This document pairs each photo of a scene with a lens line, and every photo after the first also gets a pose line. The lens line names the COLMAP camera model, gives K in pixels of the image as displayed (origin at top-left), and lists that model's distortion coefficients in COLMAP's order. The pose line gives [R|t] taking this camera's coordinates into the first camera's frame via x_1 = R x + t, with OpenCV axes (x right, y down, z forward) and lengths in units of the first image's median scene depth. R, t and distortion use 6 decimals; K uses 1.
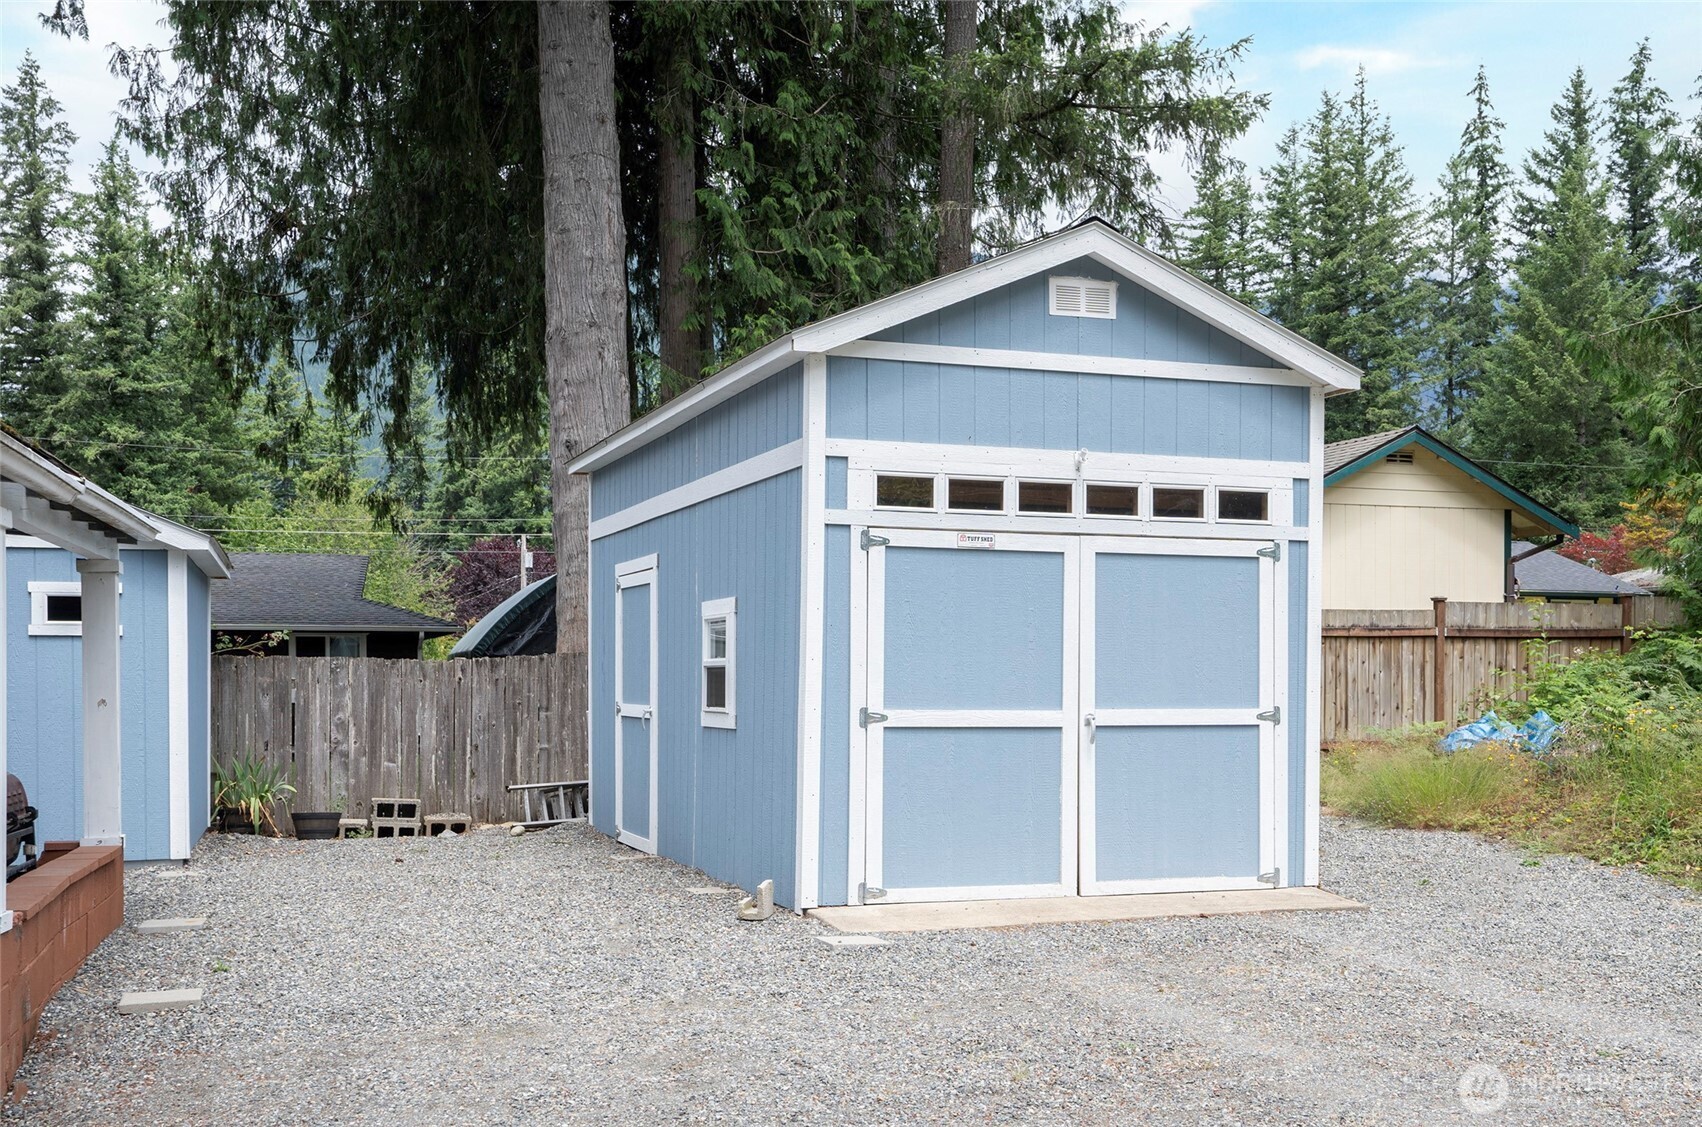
lens RADIAL K [[1904.0, 0, 951.6], [0, 1904.0, 672.5], [0, 0, 1]] dist [0.064662, 0.017563]
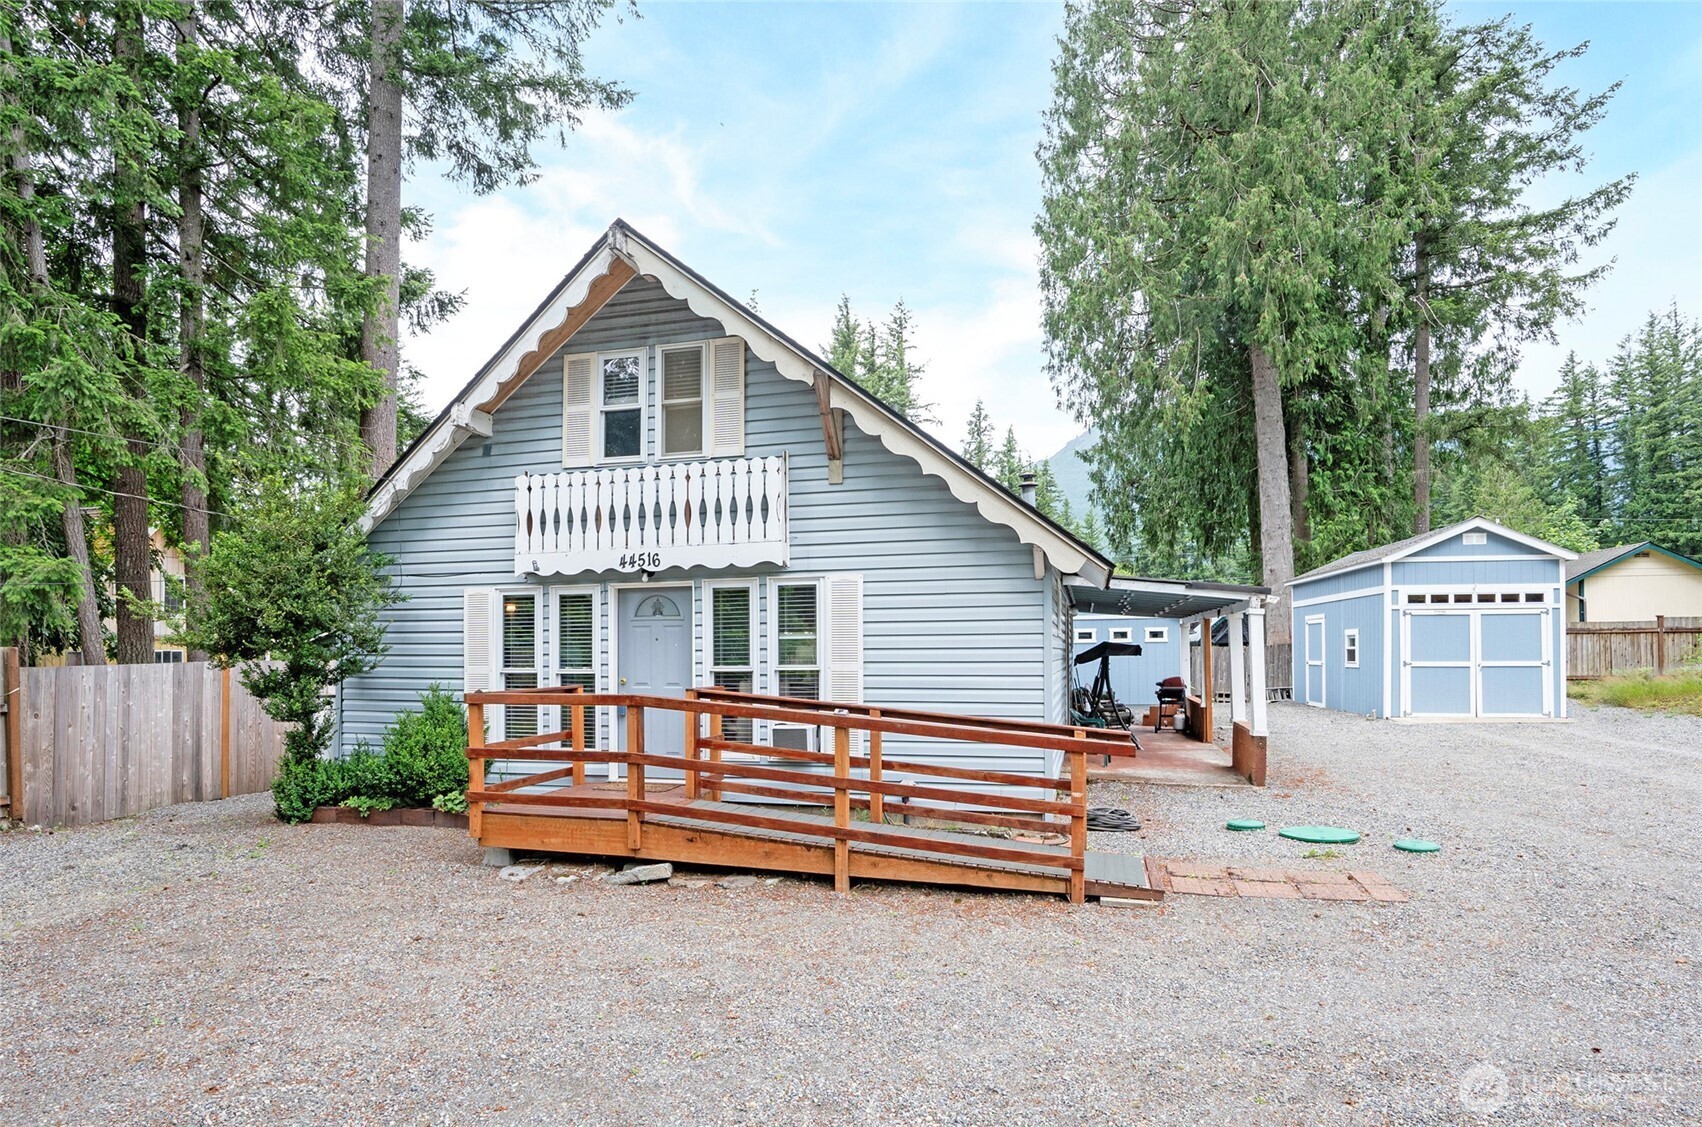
lens RADIAL K [[921.2, 0, 853.3], [0, 921.2, 631.4], [0, 0, 1]] dist [-0.077402, 0.032405]
pose [[0.848969, -0.017315, -0.528158, -0.014431], [0.007825, 0.999765, -0.020199, -0.004634], [0.528384, 0.013016, 0.848906, -0.412062]]
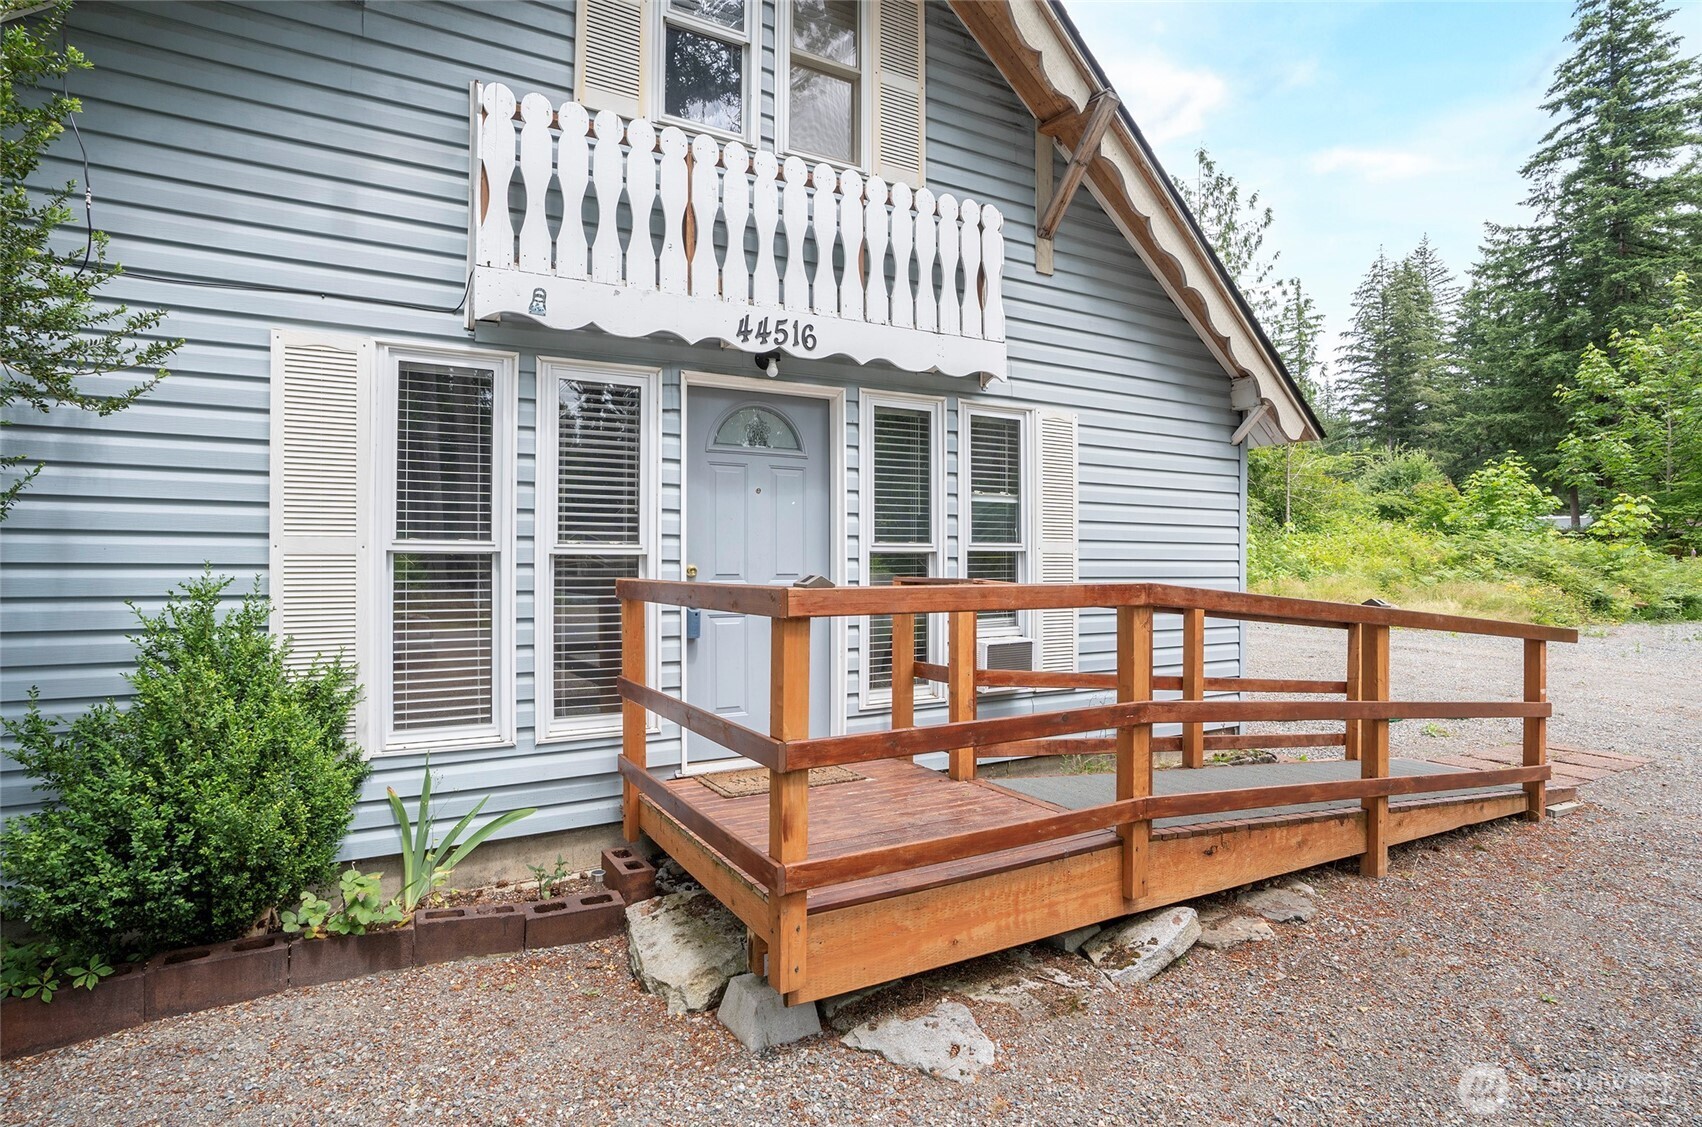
lens RADIAL K [[859.6, 0, 851.0], [0, 859.6, 563.5], [0, 0, 1]] dist [-0.068490, 0.035391]
pose [[0.978876, -0.001015, 0.204453, -0.323139], [0.001646, 0.999994, -0.002918, 0.007437], [-0.204449, 0.003193, 0.978872, -0.313217]]
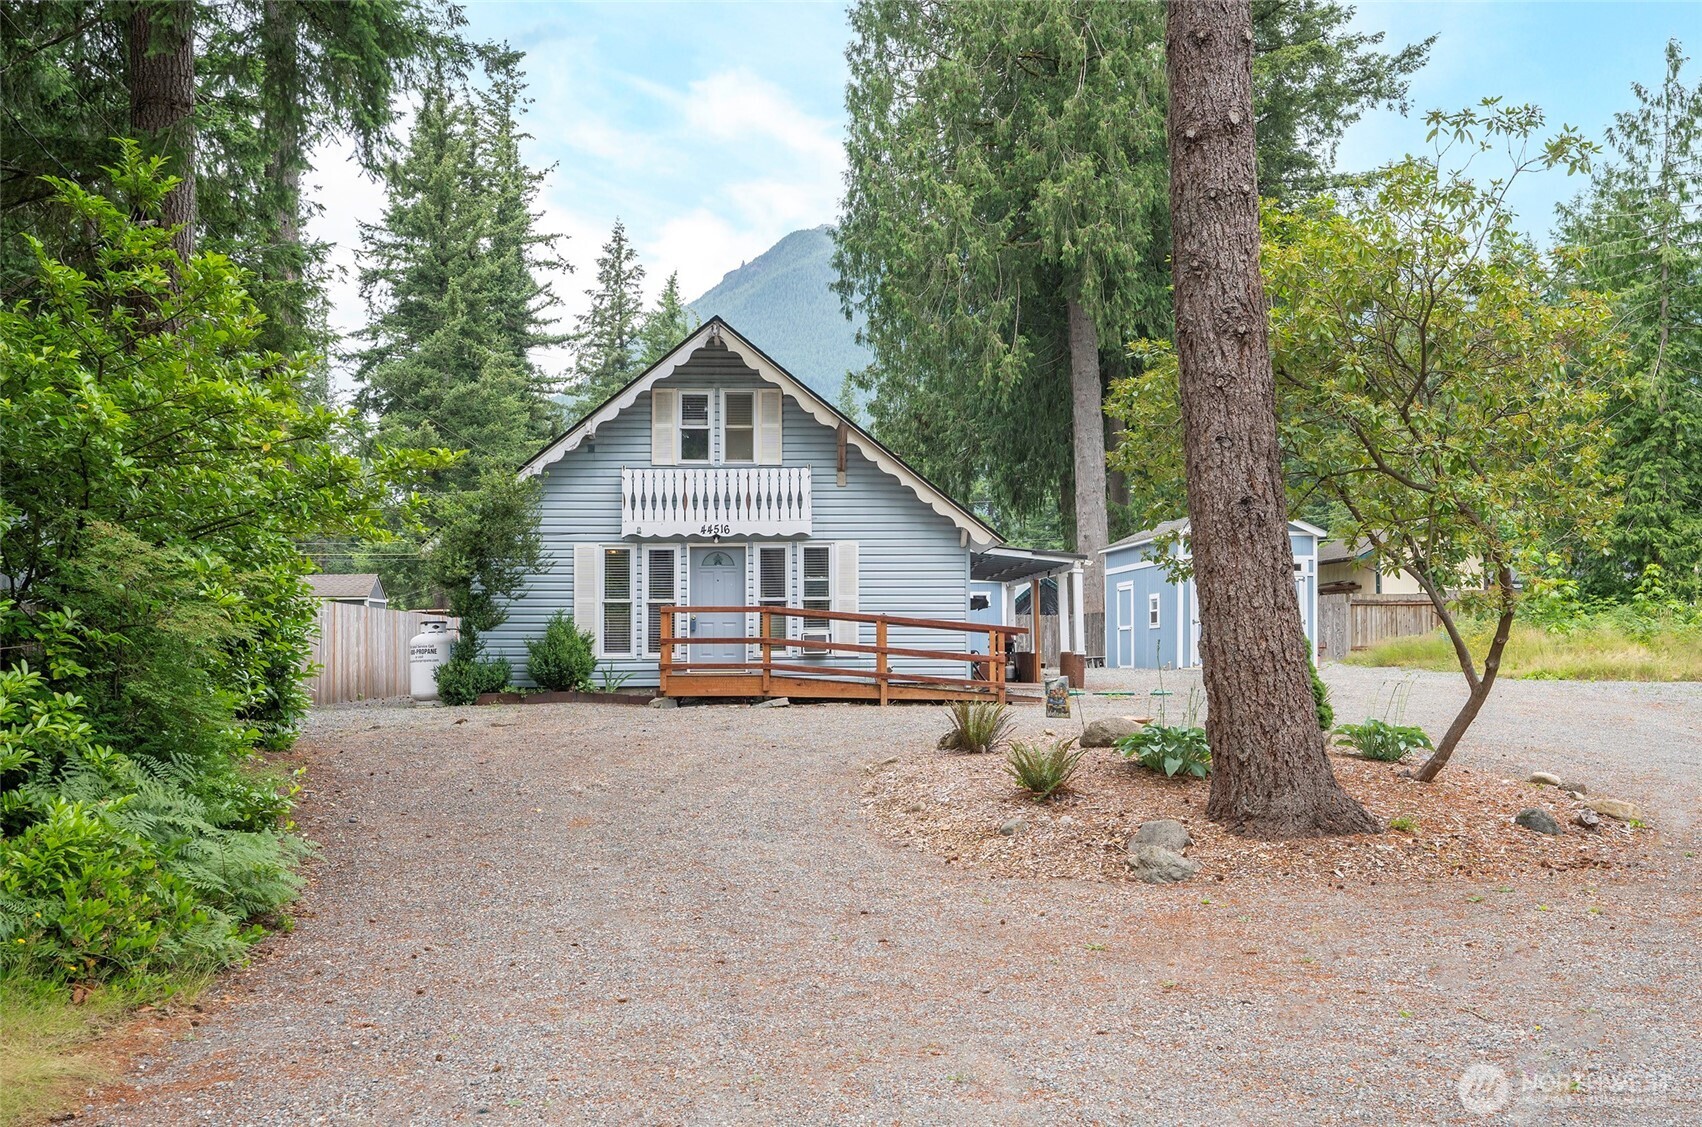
lens RADIAL K [[1726.4, 0, 852.6], [0, 1726.4, 610.7], [0, 0, 1]] dist [0.049952, -0.005648]
pose [[0.967388, -0.012075, -0.253010, 0.081855], [0.005166, 0.999596, -0.027953, 0.043679], [0.253245, 0.025734, 0.967060, -1.223564]]
